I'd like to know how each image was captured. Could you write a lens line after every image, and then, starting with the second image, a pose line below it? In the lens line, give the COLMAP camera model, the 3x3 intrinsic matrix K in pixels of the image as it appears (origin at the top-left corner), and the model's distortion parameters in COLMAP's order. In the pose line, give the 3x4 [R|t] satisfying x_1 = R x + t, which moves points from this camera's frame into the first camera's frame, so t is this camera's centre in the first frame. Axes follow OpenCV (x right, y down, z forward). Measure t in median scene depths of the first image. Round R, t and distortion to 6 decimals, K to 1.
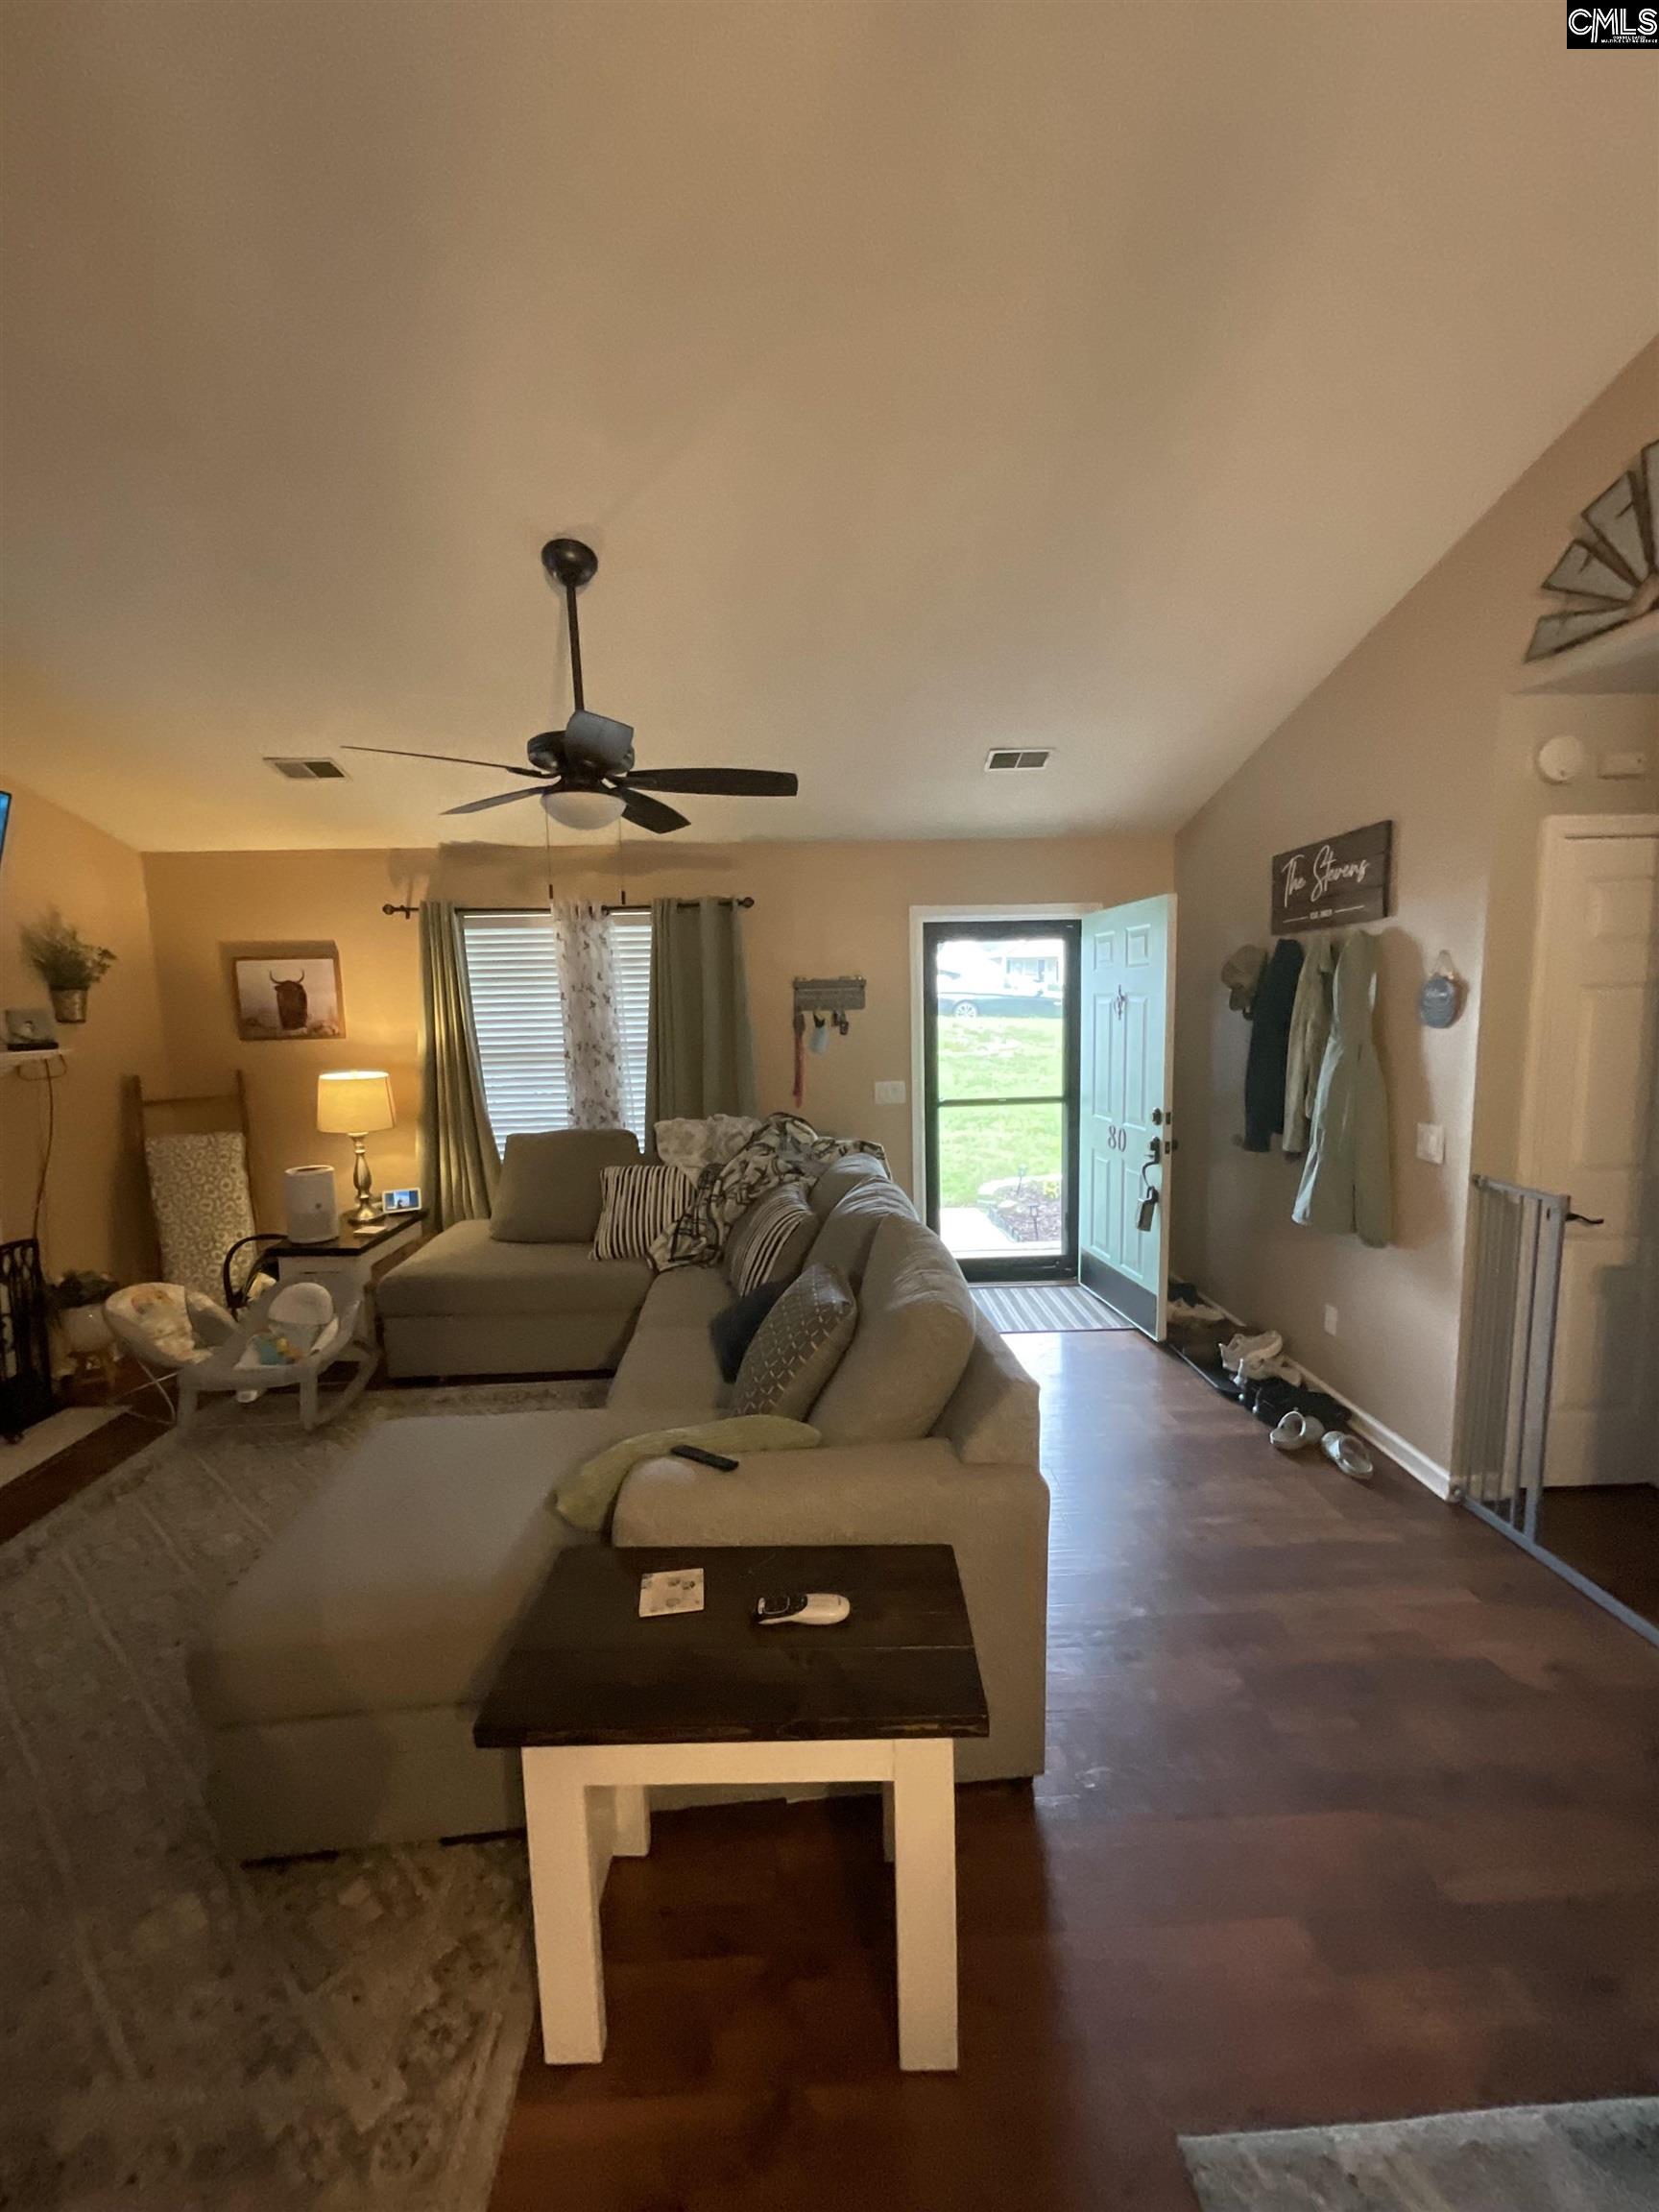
lens RADIAL K [[889.5, 0, 829.5], [0, 889.5, 1106.0], [0, 0, 1]] dist [0.000748, -0.000619]
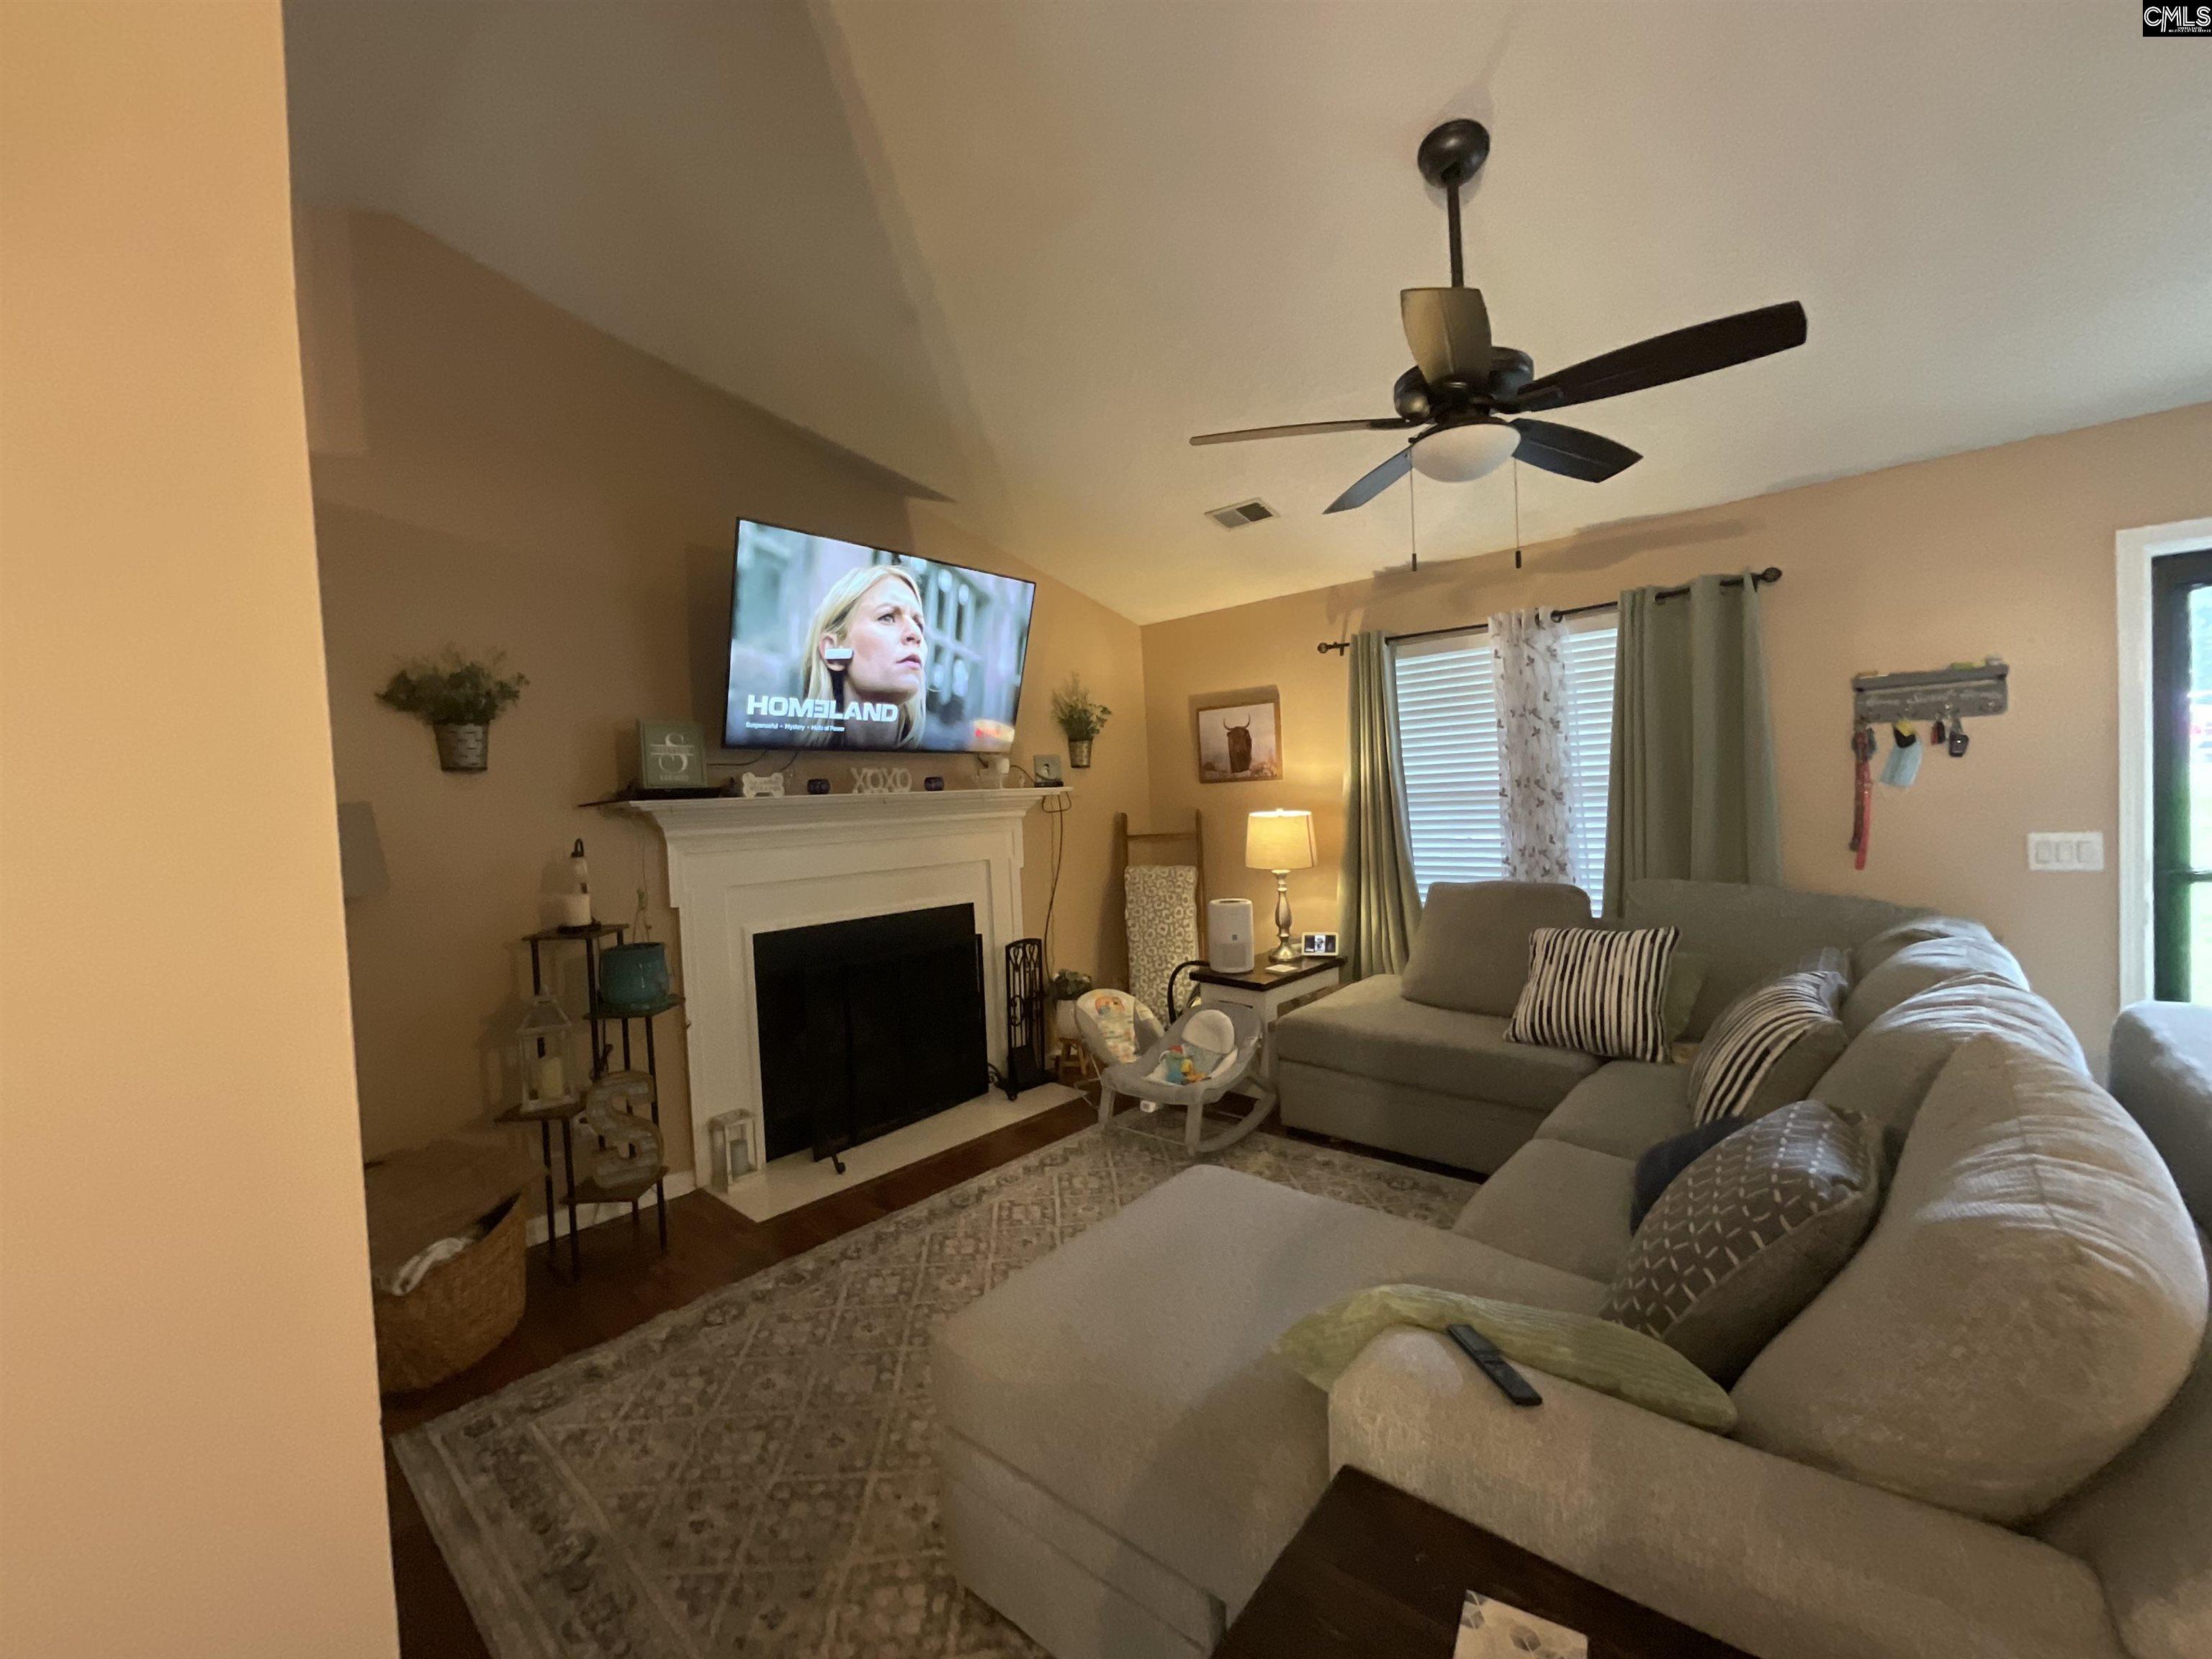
lens RADIAL K [[889.5, 0, 1116.9], [0, 889.5, 832.1], [0, 0, 1]] dist [0.000748, -0.000619]
pose [[0.709207, 0.016200, -0.704814, 0.044515], [-0.053303, 0.998107, -0.030694, 0.027243], [0.702983, 0.059338, 0.708727, 0.157850]]
